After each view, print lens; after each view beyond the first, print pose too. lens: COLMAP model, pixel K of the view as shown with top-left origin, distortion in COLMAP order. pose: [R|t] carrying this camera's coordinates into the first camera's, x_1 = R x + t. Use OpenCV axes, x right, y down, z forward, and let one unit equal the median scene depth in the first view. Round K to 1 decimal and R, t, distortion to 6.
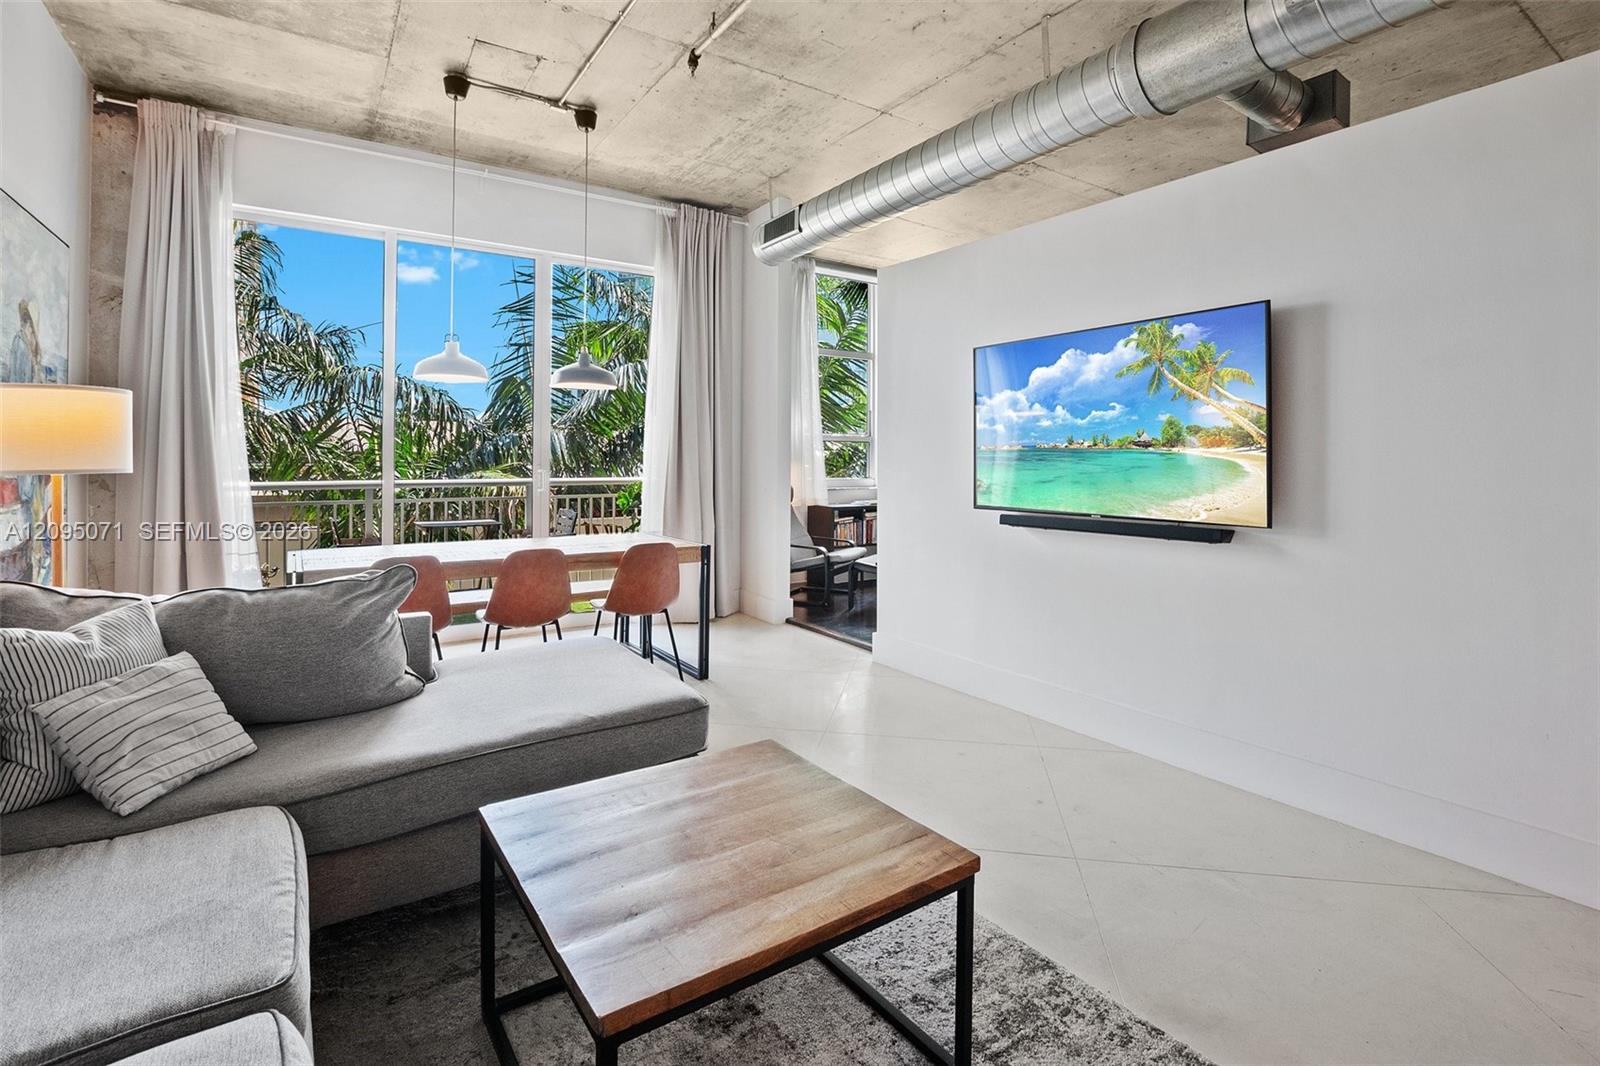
lens RADIAL K [[720.3, 0, 802.1], [0, 720.3, 472.0], [0, 0, 1]] dist [-0.001335, -0.019046]
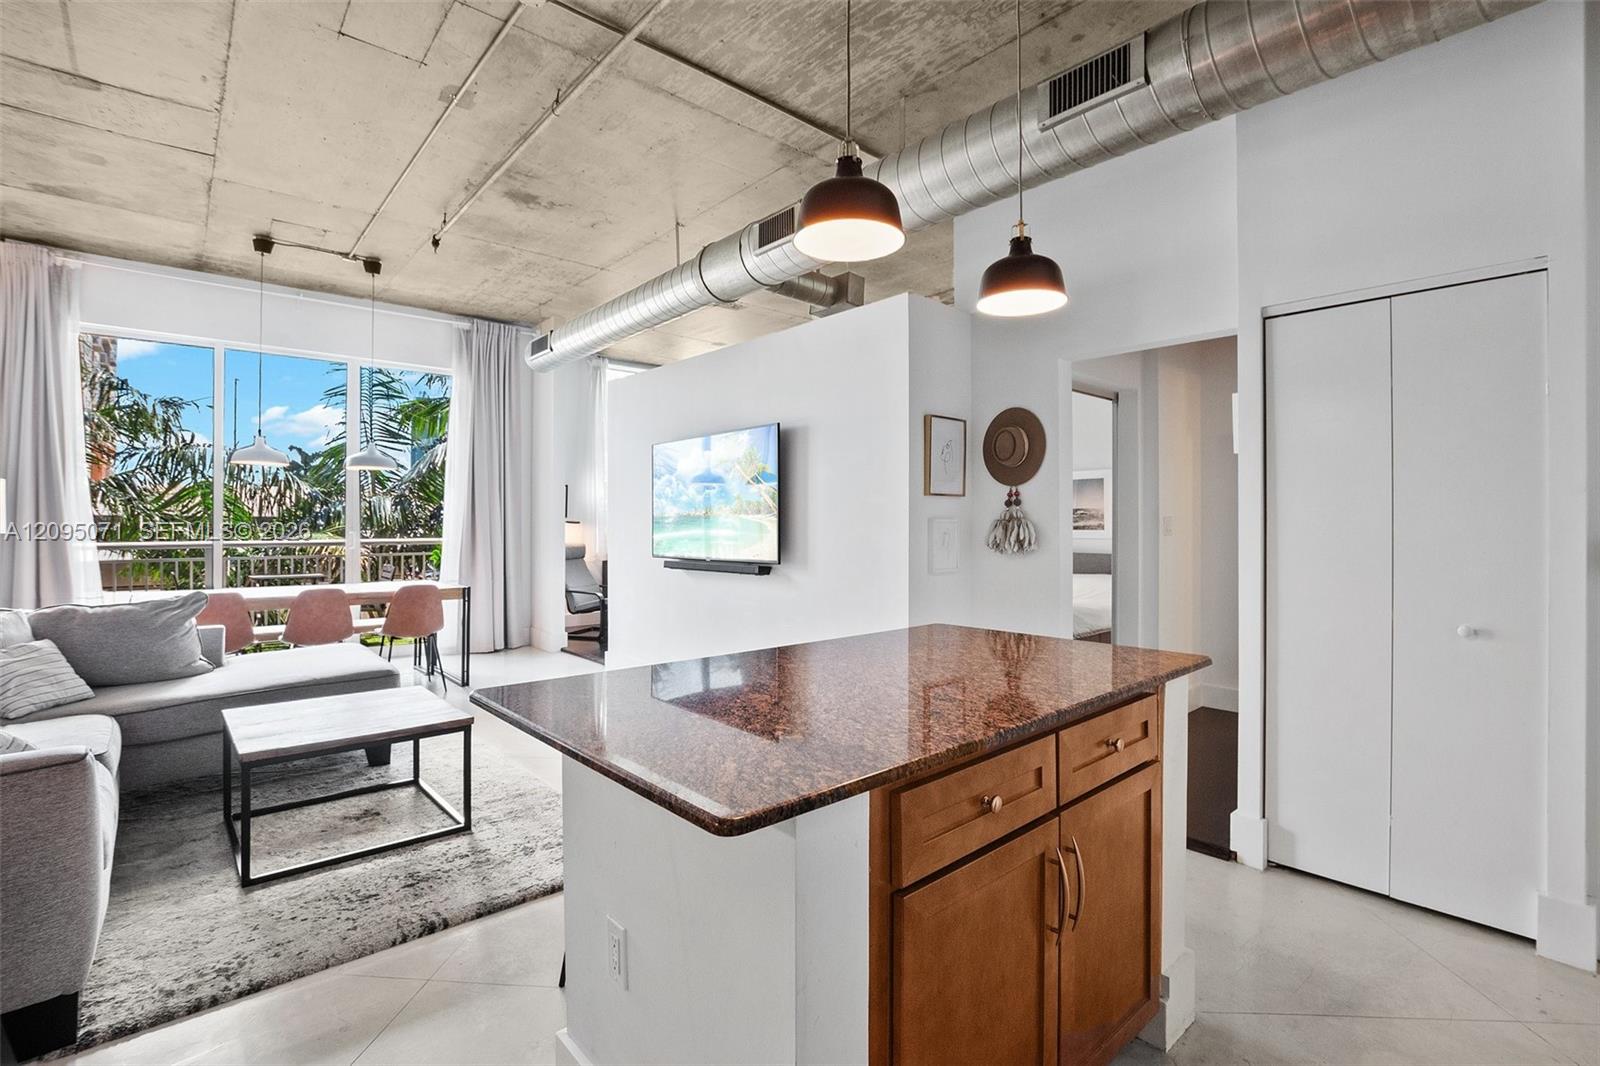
lens RADIAL K [[706.5, 0, 800.0], [0, 706.5, 533.0], [0, 0, 1]] dist [-0.028108, 0.001049]
pose [[0.990899, -0.003828, 0.134555, 0.320286], [0.004132, 0.999990, -0.001981, 0.006804], [-0.134546, 0.002519, 0.990904, -0.396779]]
